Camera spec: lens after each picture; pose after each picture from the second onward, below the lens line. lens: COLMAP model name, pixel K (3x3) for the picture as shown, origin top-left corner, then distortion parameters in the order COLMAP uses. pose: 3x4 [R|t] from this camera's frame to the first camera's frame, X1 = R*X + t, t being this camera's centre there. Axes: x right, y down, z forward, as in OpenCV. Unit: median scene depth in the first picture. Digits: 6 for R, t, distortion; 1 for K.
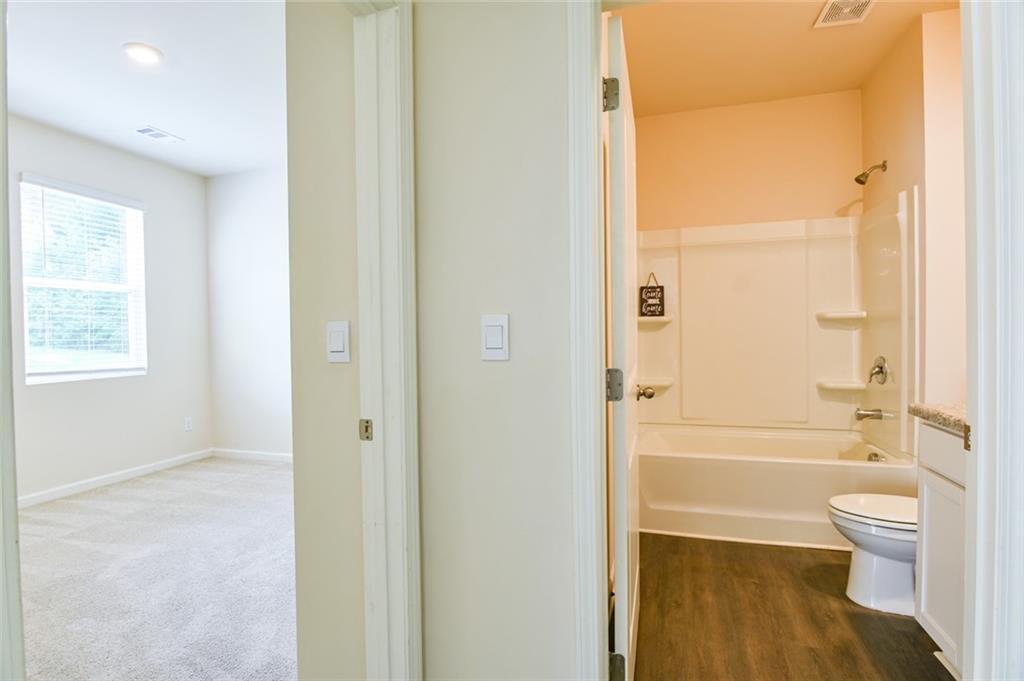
lens RADIAL K [[500.2, 0, 511.1], [0, 500.2, 337.4], [0, 0, 1]] dist [-0.021882, 0.000538]
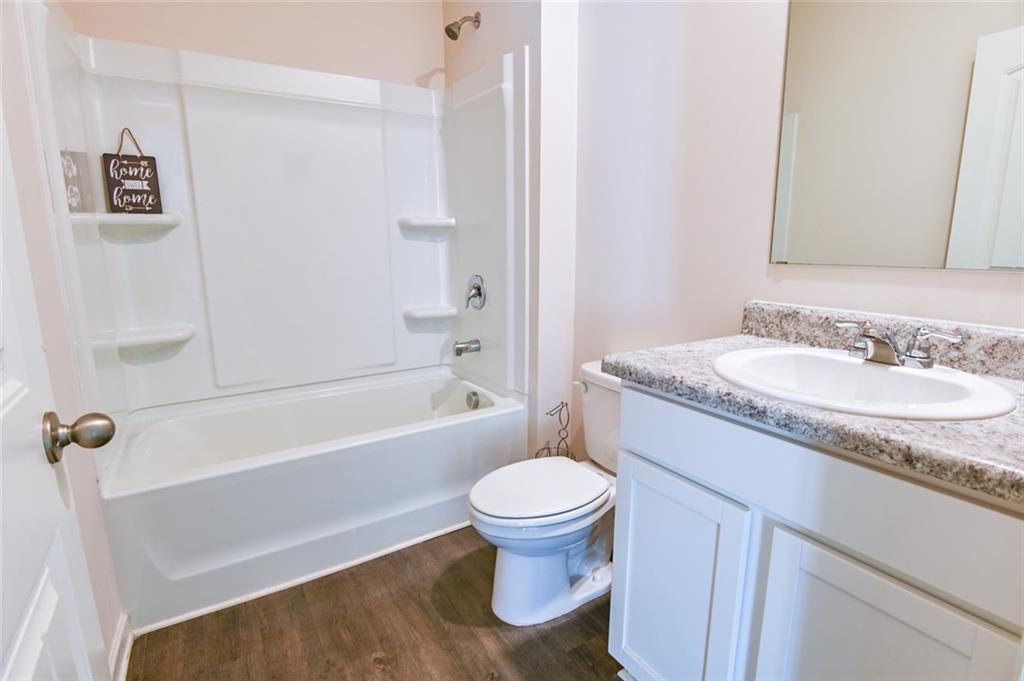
lens RADIAL K [[500.2, 0, 511.5], [0, 500.2, 339.9], [0, 0, 1]] dist [-0.021882, 0.000538]
pose [[0.643317, -0.138026, 0.753056, 0.143508], [0.004641, 0.984299, 0.176445, -0.000622], [-0.765586, -0.110016, 0.633857, 0.396651]]
